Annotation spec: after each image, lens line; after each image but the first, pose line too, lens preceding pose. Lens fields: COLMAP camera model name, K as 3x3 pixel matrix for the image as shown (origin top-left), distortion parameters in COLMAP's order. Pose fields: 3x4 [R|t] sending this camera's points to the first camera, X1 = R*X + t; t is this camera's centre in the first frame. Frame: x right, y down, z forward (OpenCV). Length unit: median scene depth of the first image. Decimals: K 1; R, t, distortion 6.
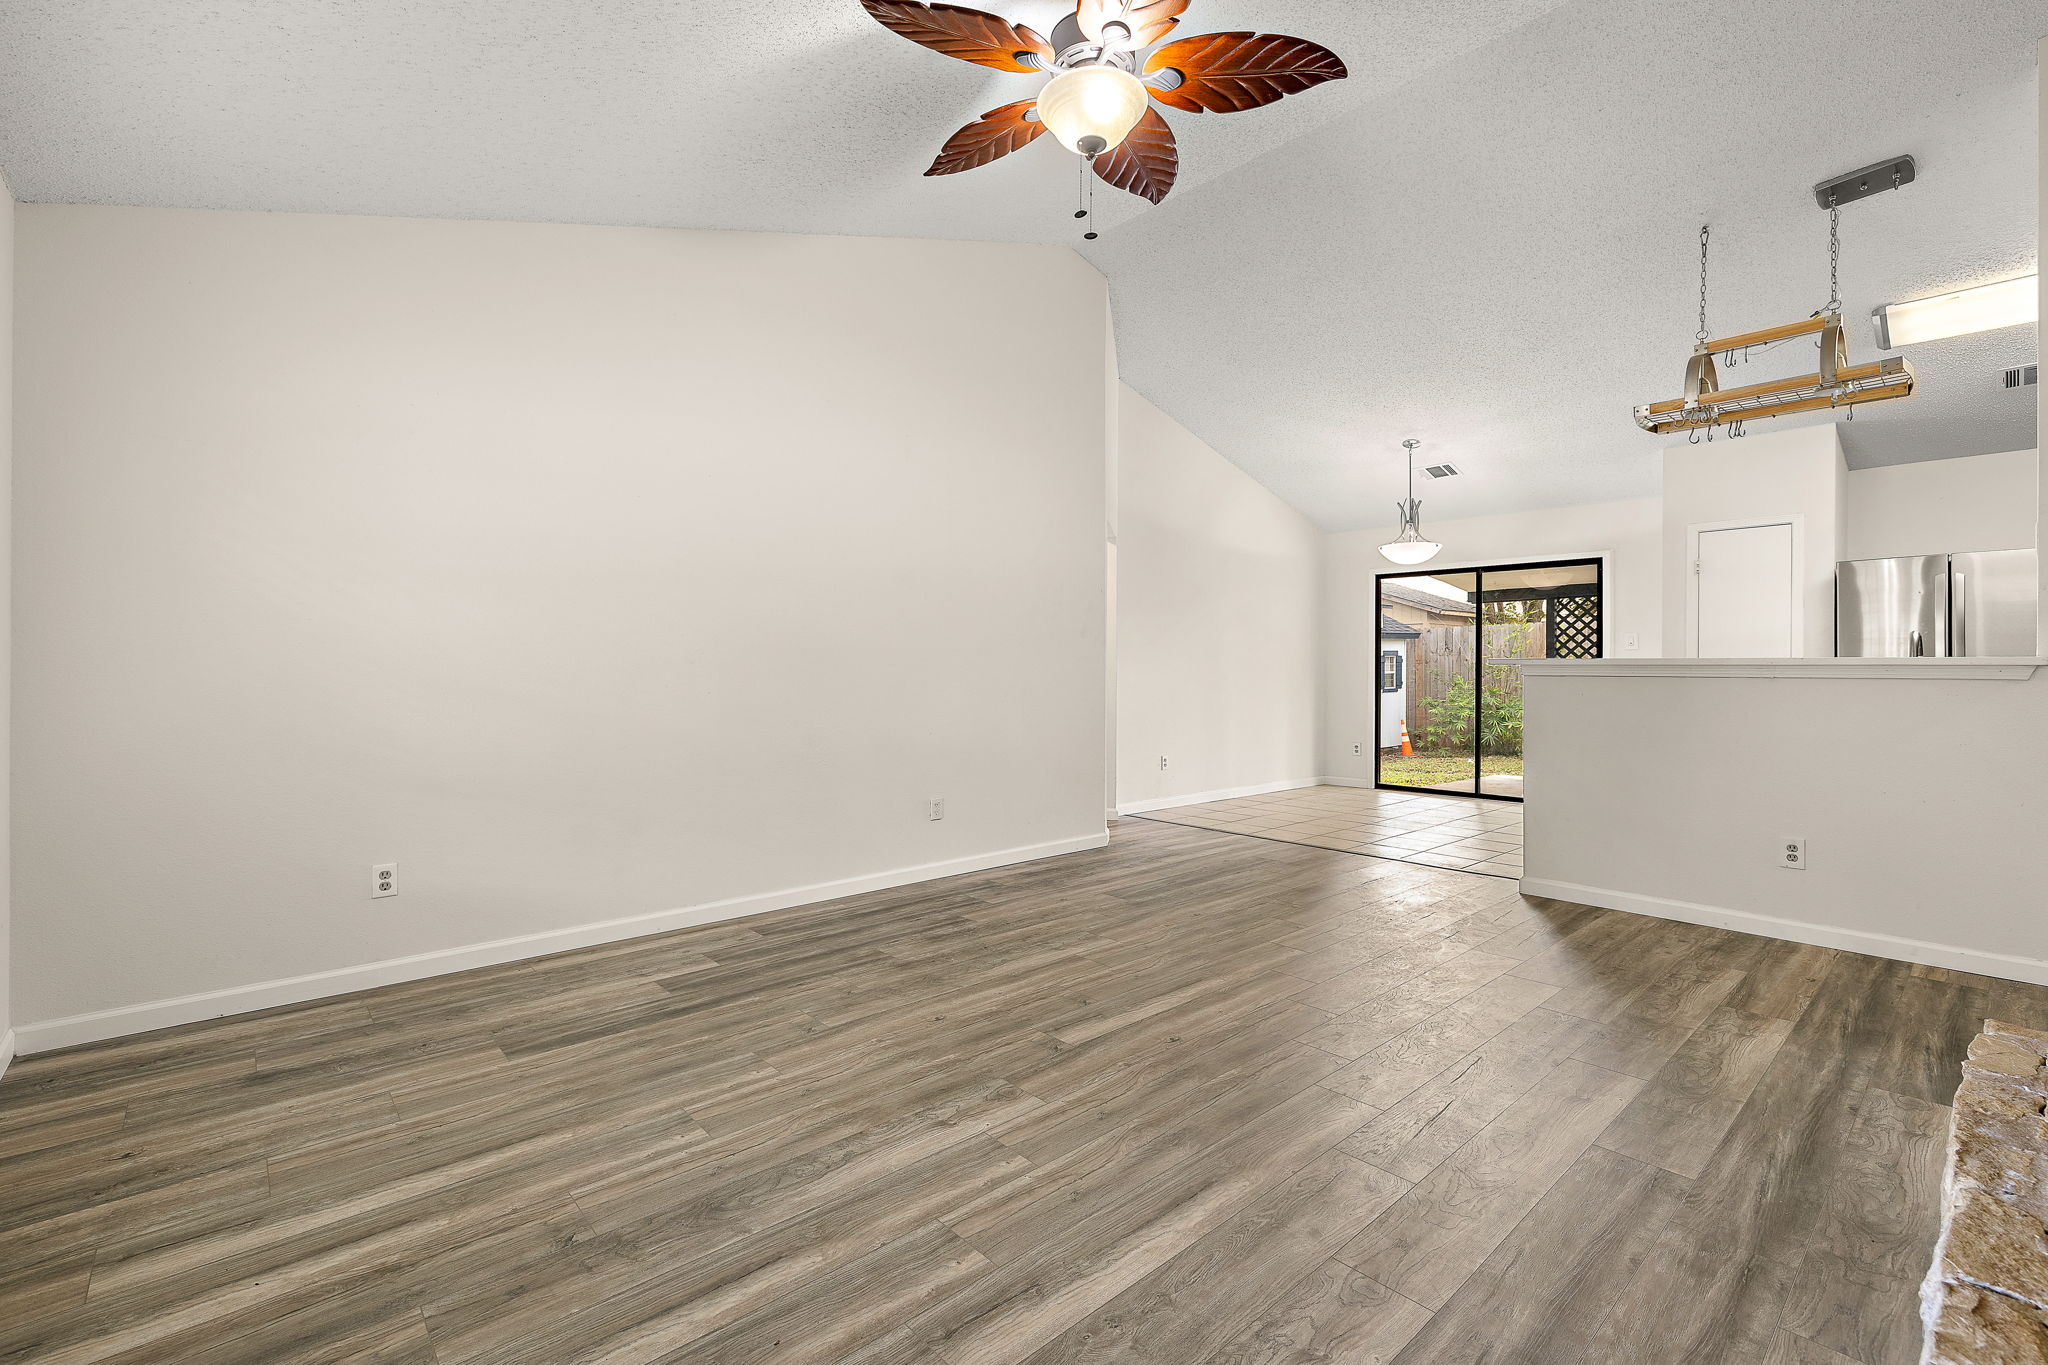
lens RADIAL K [[867.5, 0, 969.2], [0, 867.5, 659.9], [0, 0, 1]] dist [0.001703, -0.000812]
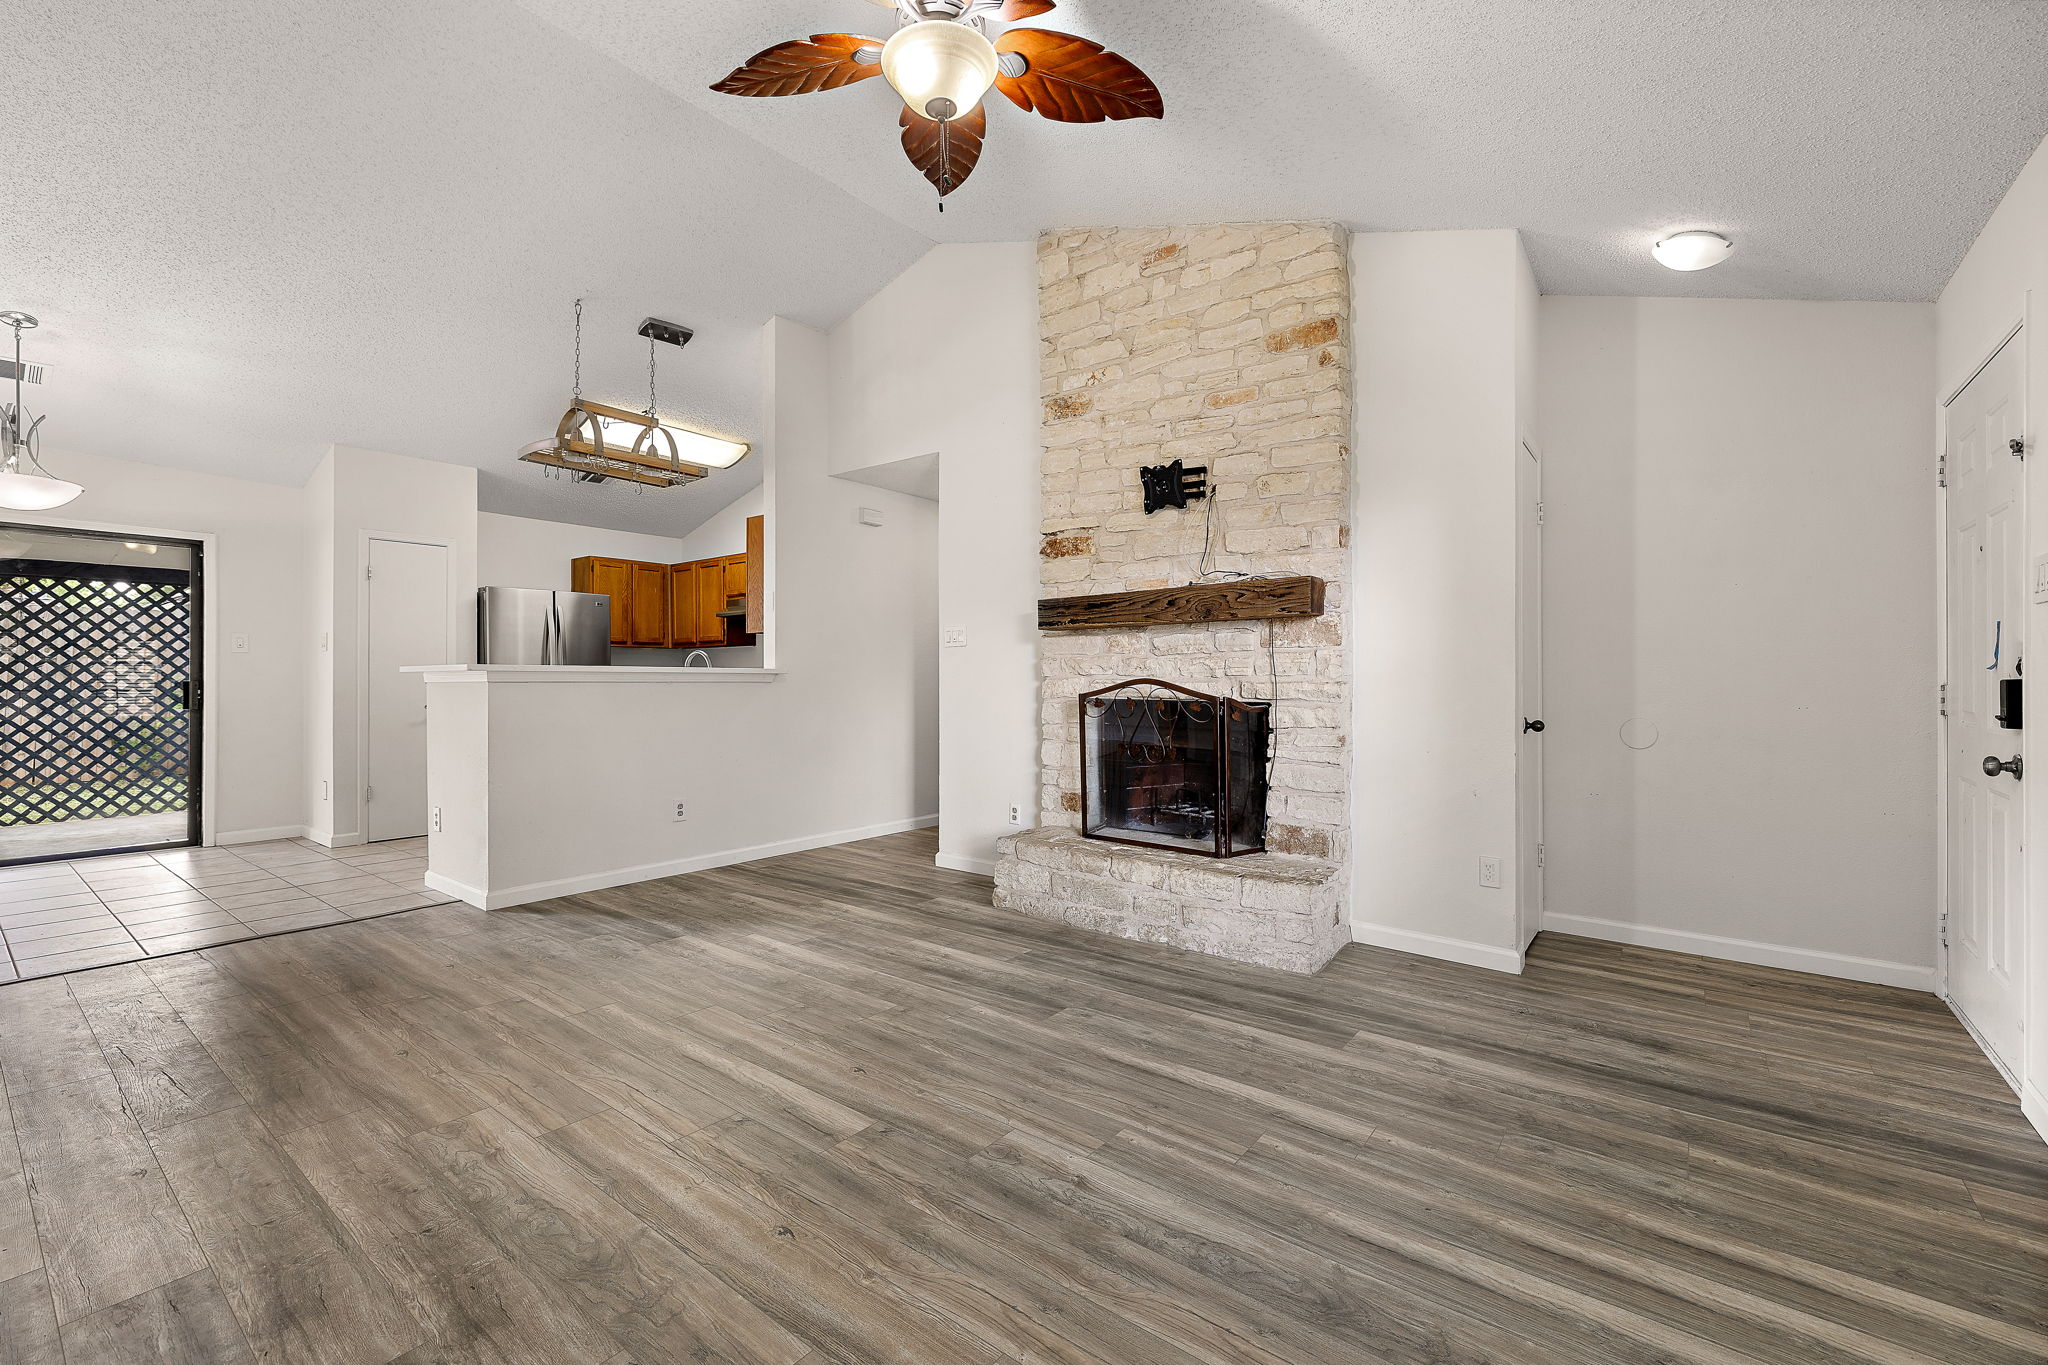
lens RADIAL K [[867.5, 0, 1056.6], [0, 867.5, 693.6], [0, 0, 1]] dist [0.001703, -0.000812]
pose [[-0.226149, -0.020402, 0.973879, -0.496920], [-0.013564, 0.999750, 0.017795, 0.003610], [-0.973998, -0.009185, -0.226370, 0.683716]]
